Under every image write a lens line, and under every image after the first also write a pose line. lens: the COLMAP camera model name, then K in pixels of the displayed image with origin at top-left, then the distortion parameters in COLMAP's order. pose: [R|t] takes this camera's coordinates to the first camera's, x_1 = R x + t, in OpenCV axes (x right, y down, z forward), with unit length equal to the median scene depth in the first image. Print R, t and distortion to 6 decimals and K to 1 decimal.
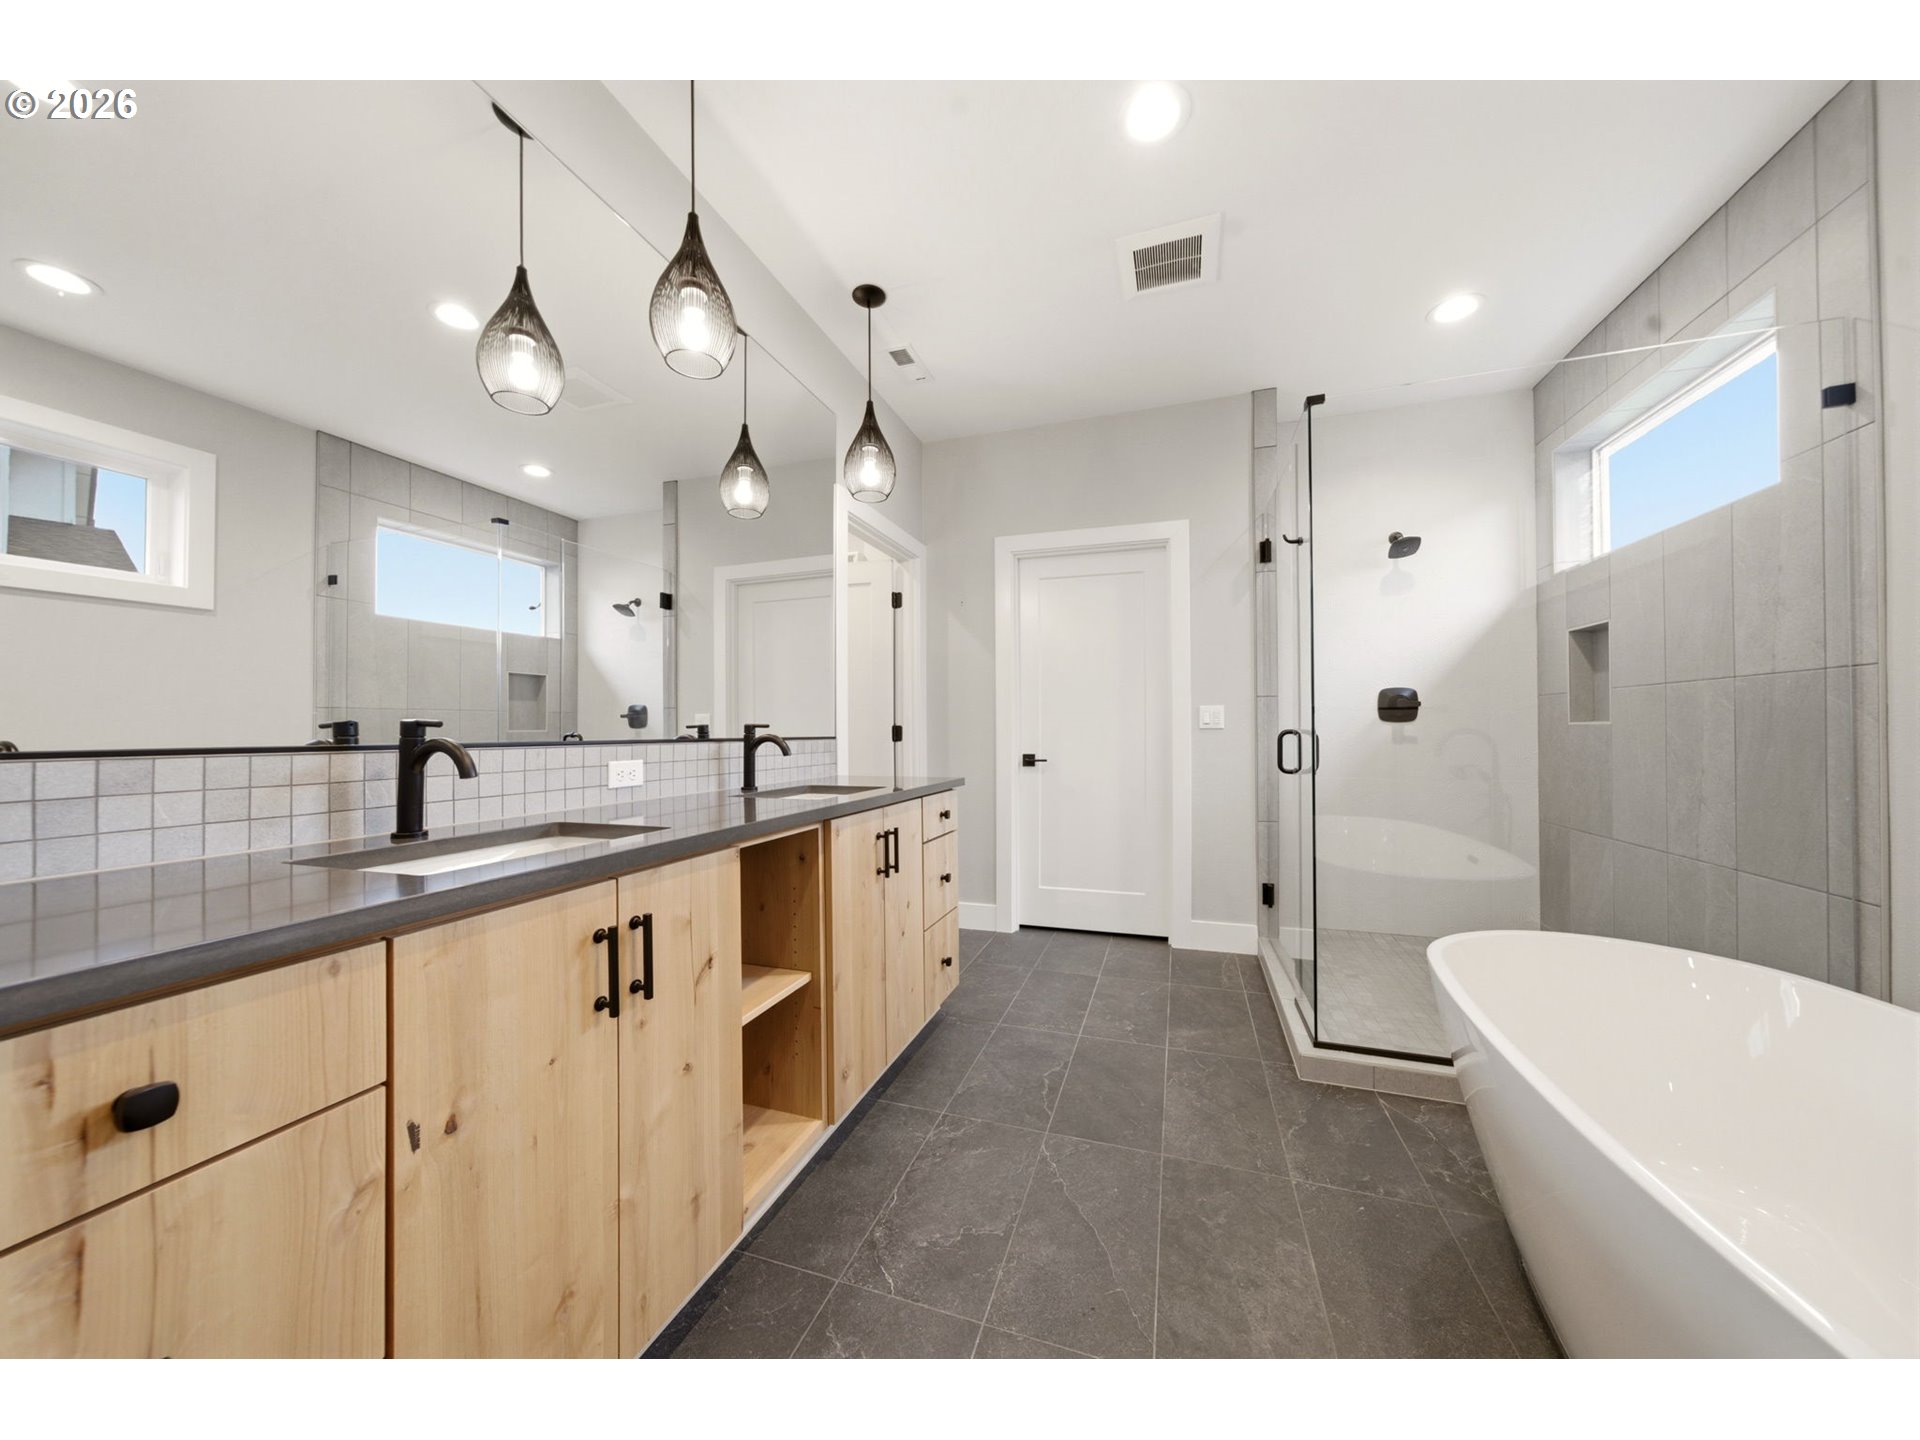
lens RADIAL K [[650.8, 0, 961.4], [0, 650.8, 727.8], [0, 0, 1]] dist [0.000573, 0.000132]
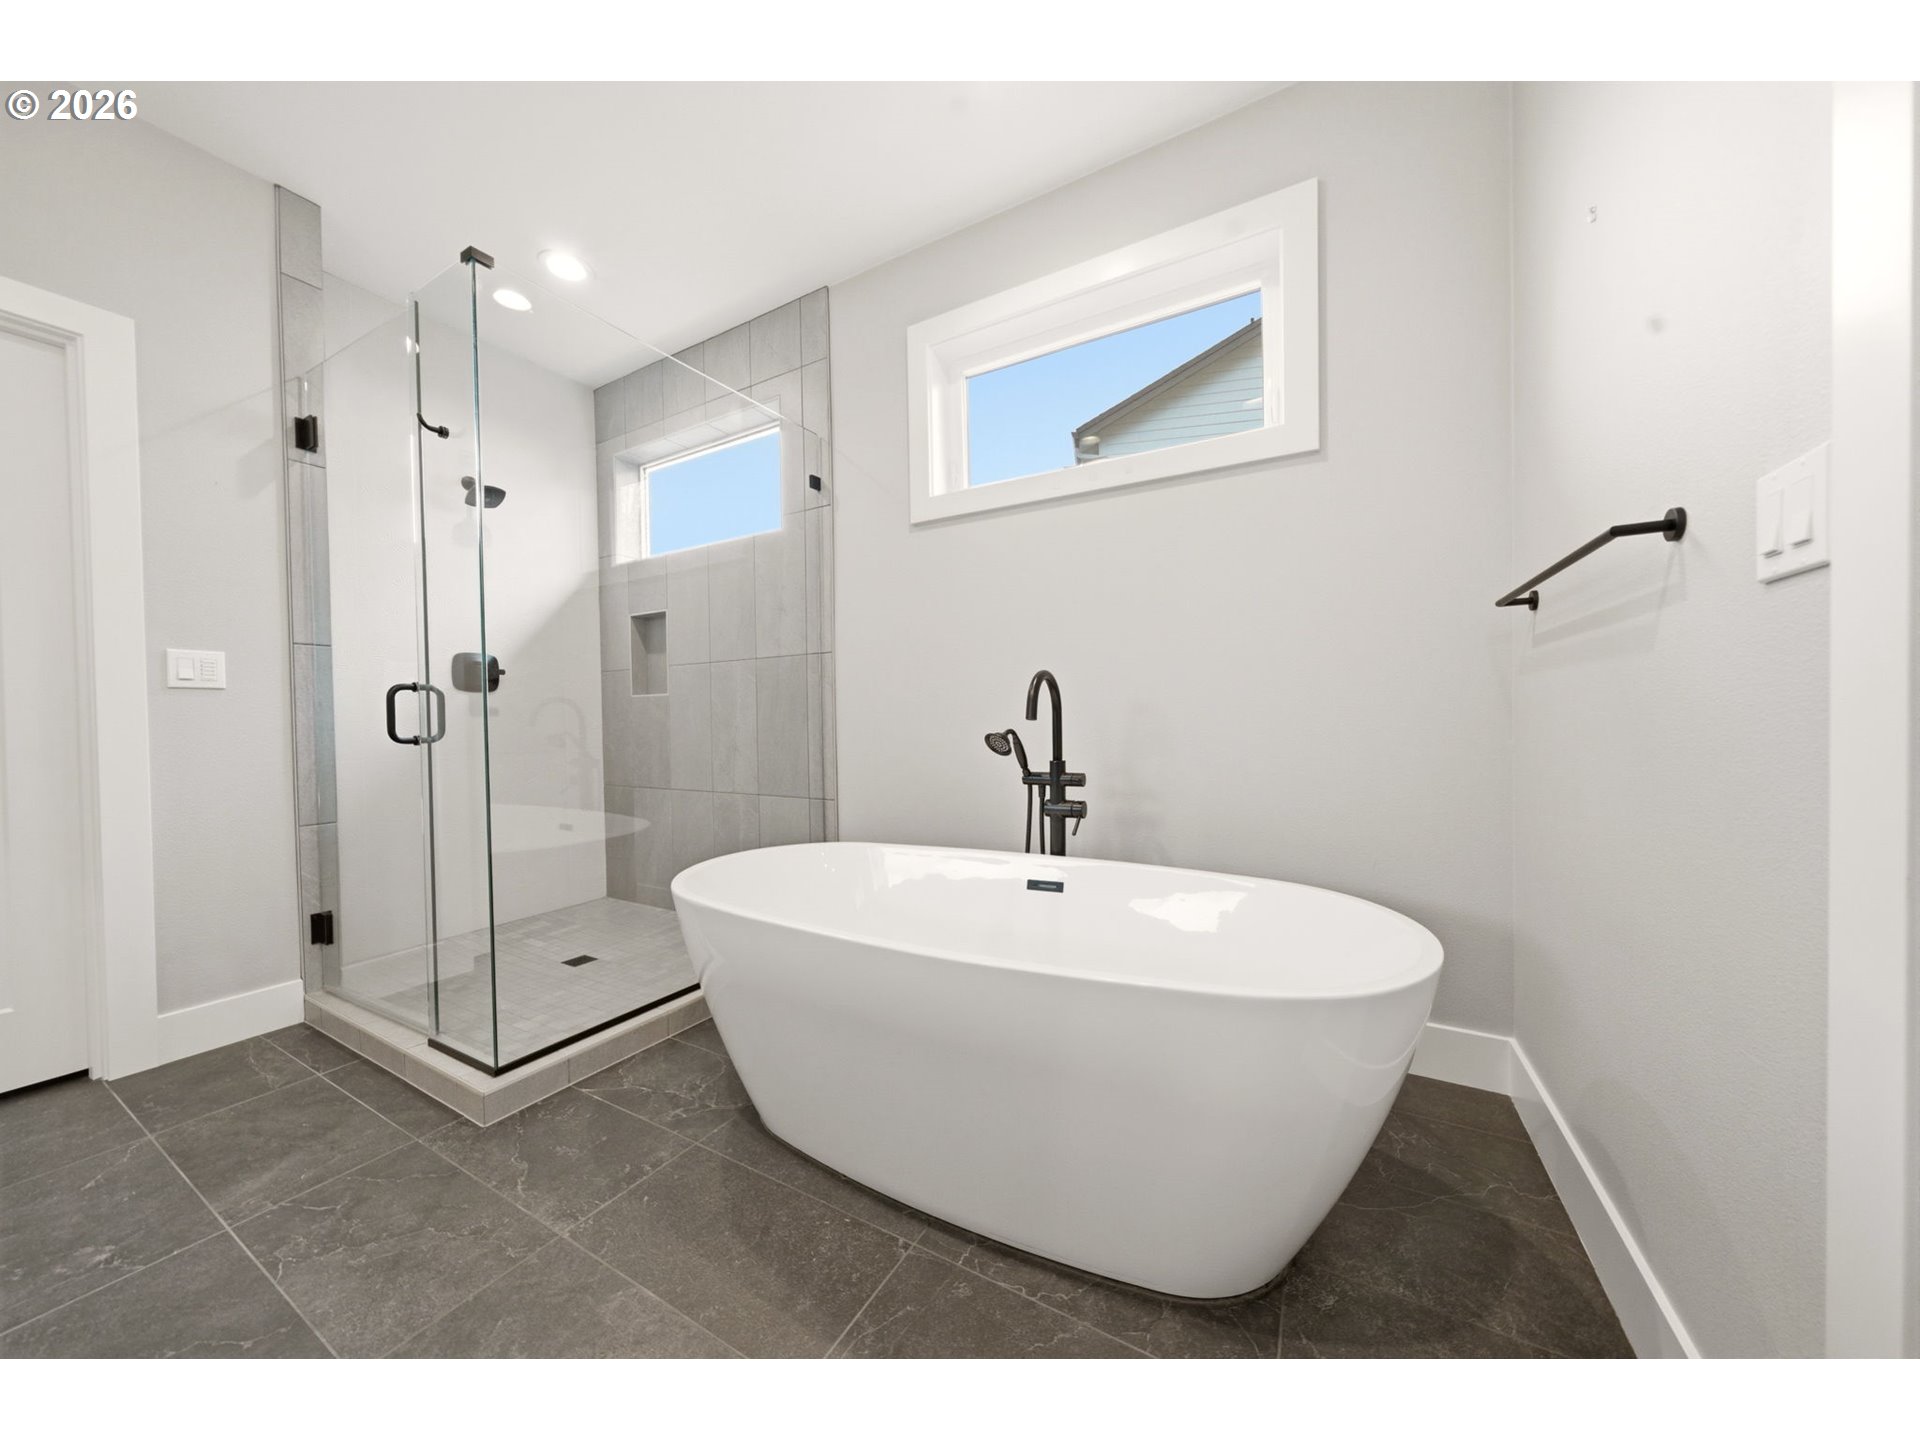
lens RADIAL K [[650.8, 0, 961.4], [0, 650.8, 727.8], [0, 0, 1]] dist [0.000573, 0.000132]
pose [[0.190283, -0.009814, 0.981680, -0.084591], [0.011532, 0.999903, 0.007761, 0.044908], [-0.981662, 0.009844, 0.190378, 0.196694]]
